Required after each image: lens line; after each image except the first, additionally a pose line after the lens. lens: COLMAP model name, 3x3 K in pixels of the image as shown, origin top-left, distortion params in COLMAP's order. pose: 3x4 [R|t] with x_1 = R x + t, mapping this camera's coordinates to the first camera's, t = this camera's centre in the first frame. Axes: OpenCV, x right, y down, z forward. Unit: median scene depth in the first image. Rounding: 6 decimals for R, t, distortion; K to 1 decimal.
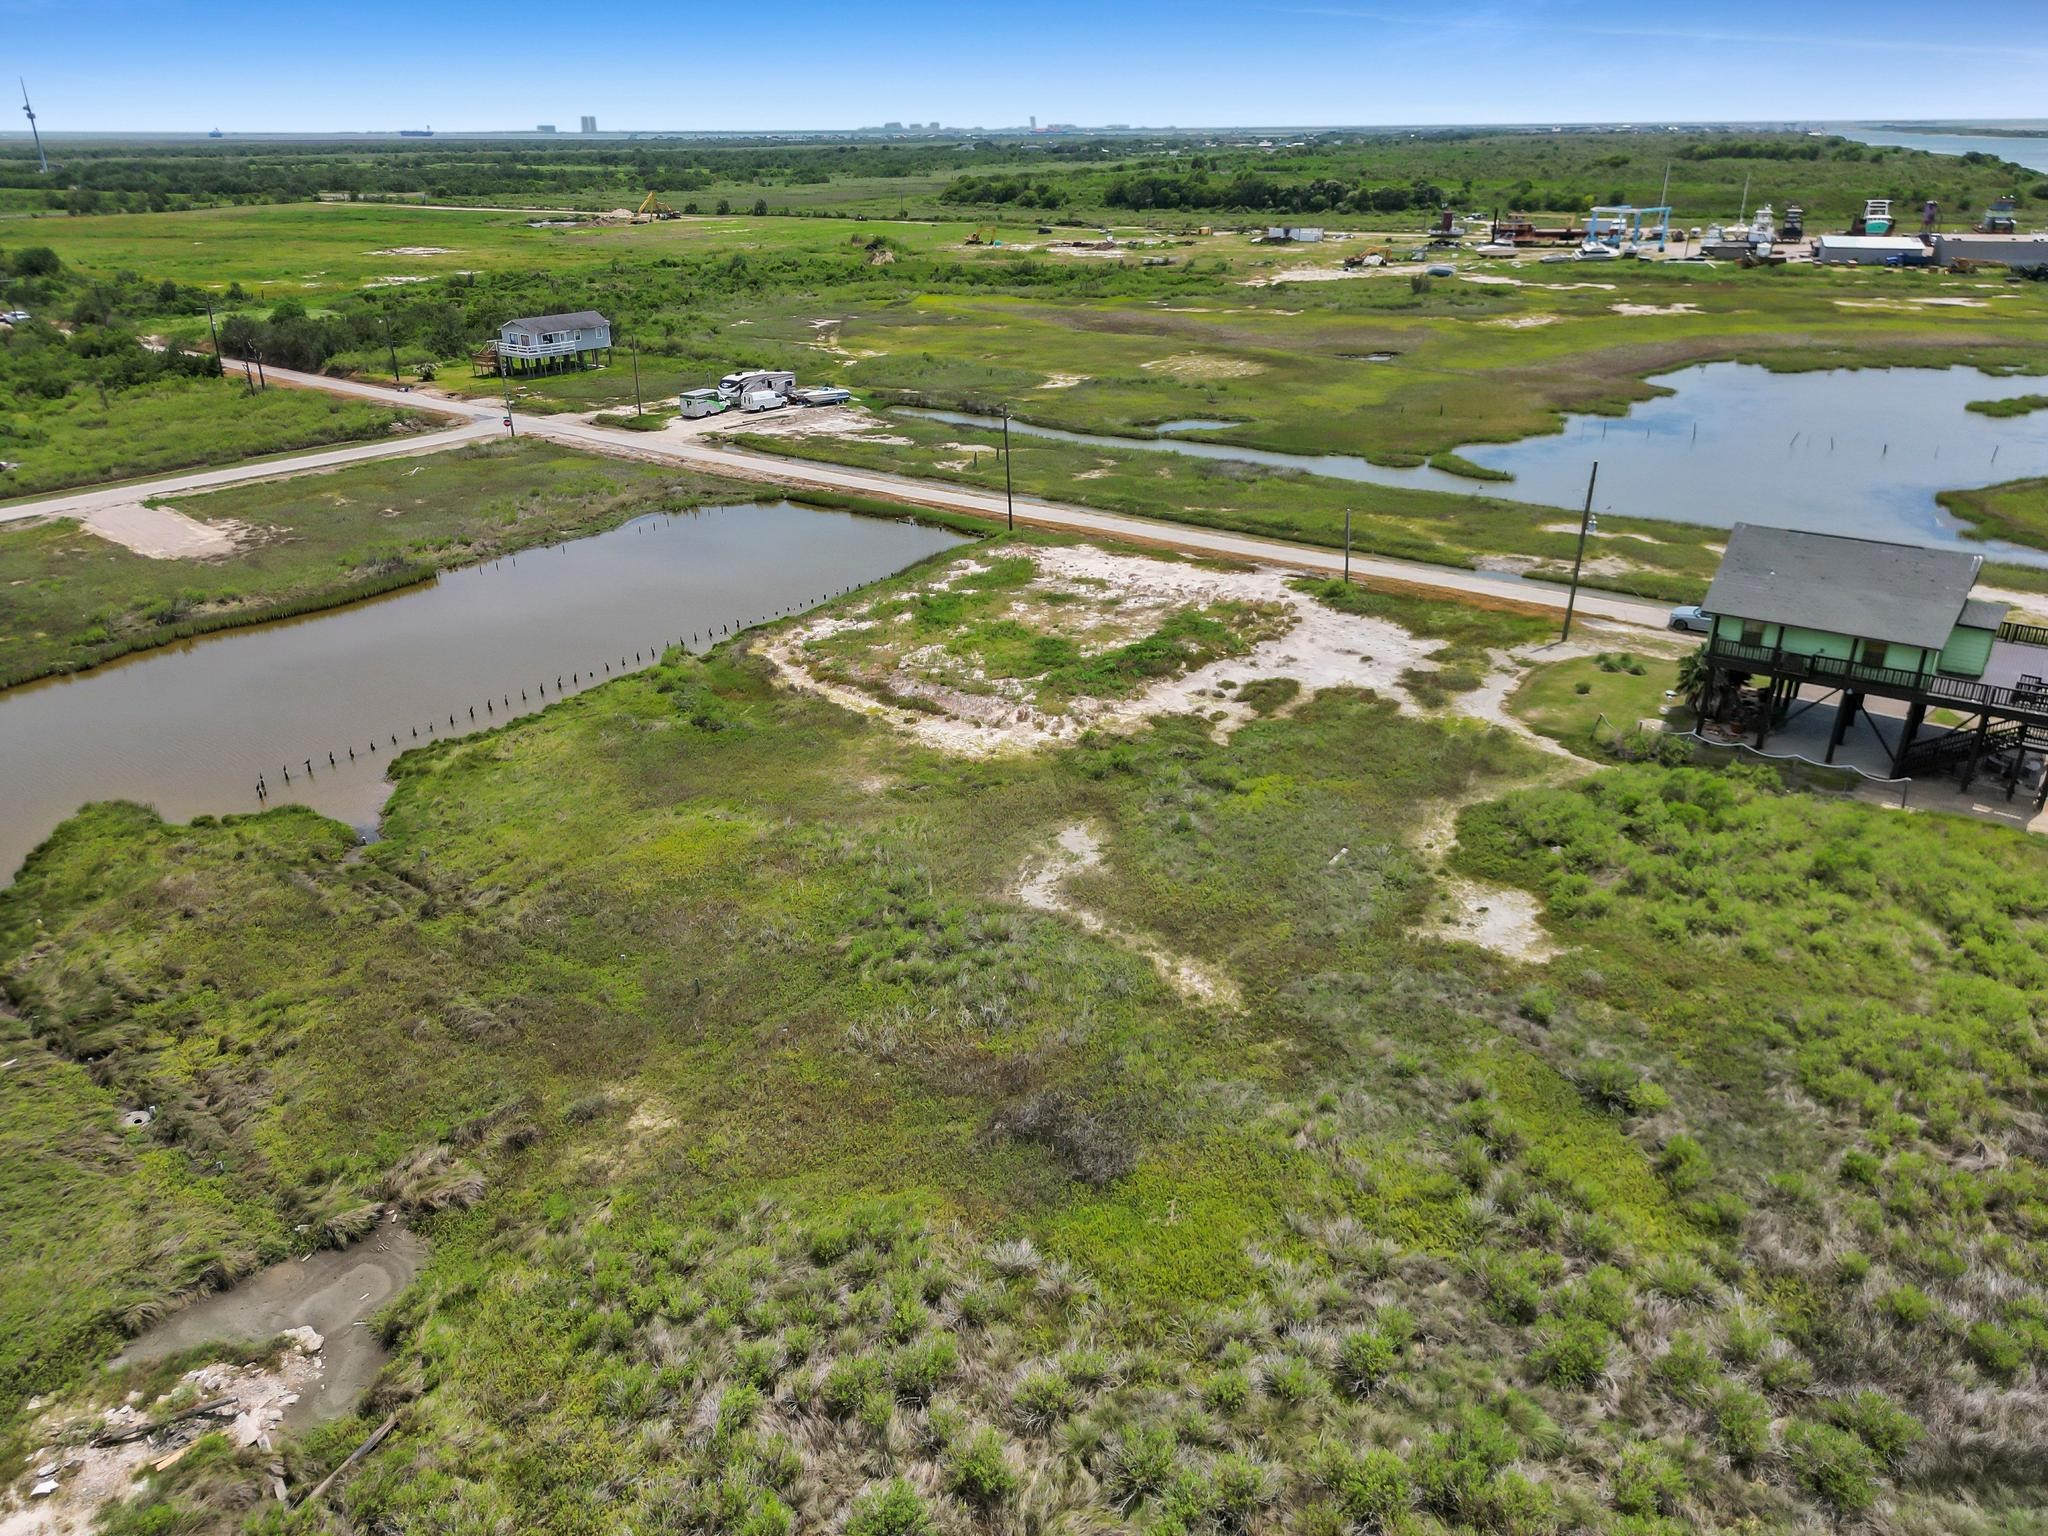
lens RADIAL K [[1435.8, 0, 1018.4], [0, 1435.8, 767.4], [0, 0, 1]] dist [0.076818, -0.073487]
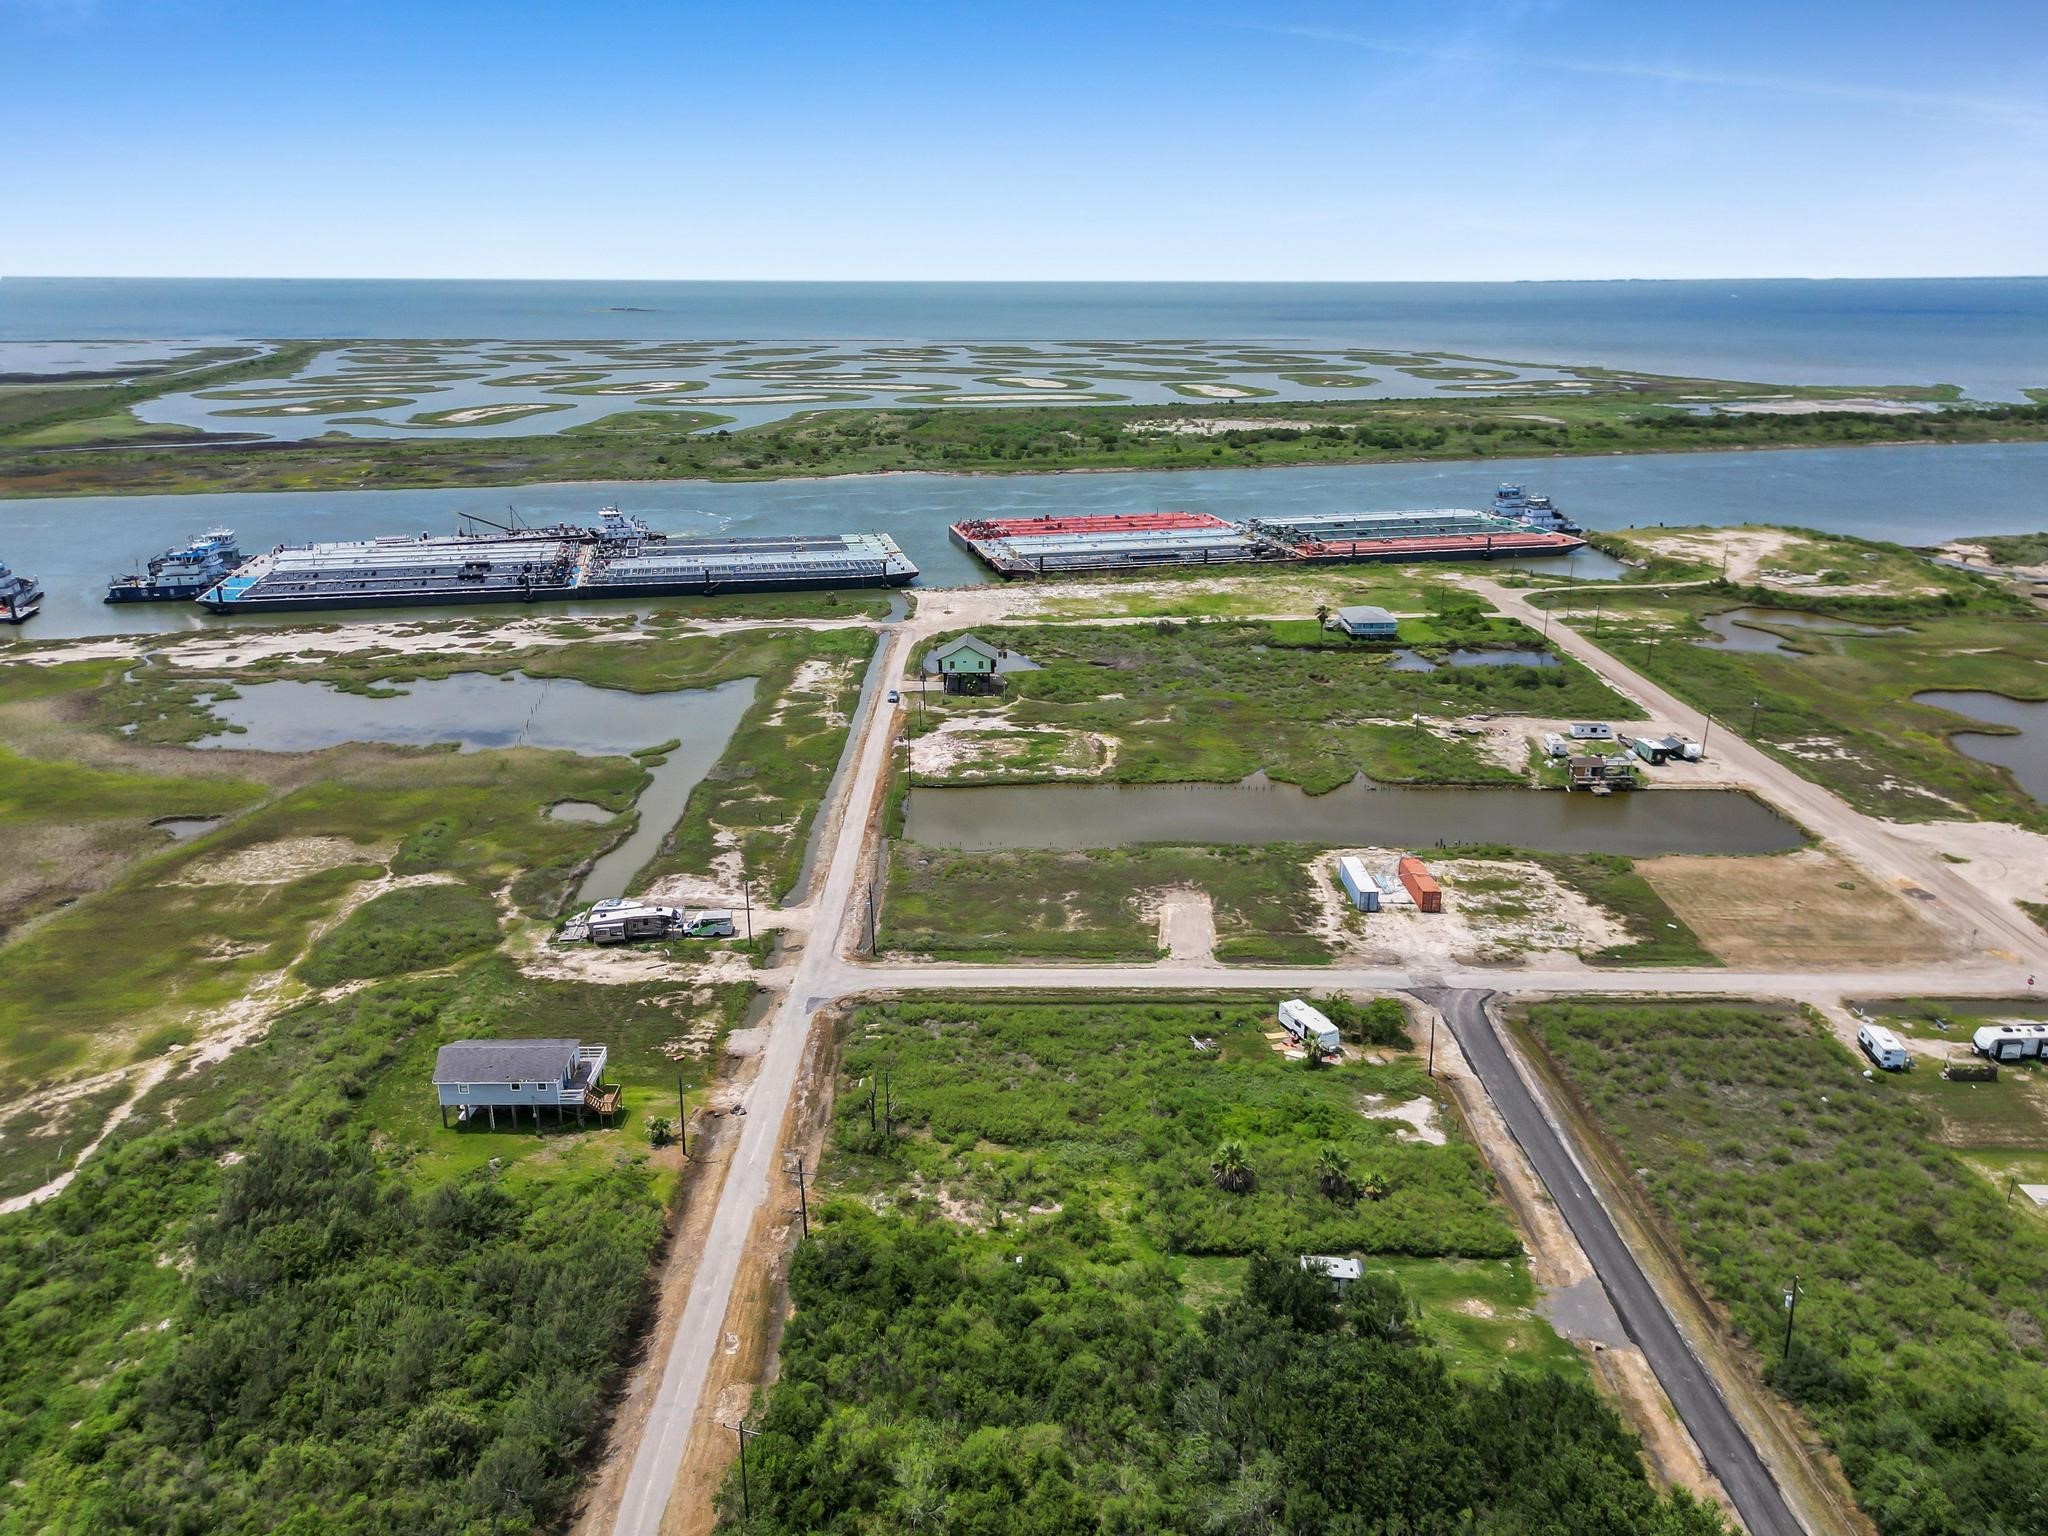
lens RADIAL K [[1461.6, 0, 1012.9], [0, 1461.6, 765.1], [0, 0, 1]] dist [0.083789, -0.078105]
pose [[-0.602875, -0.244598, 0.759416, -1.922696], [0.324466, 0.794411, 0.513452, -1.381926], [-0.728878, 0.555952, -0.399567, 1.957264]]
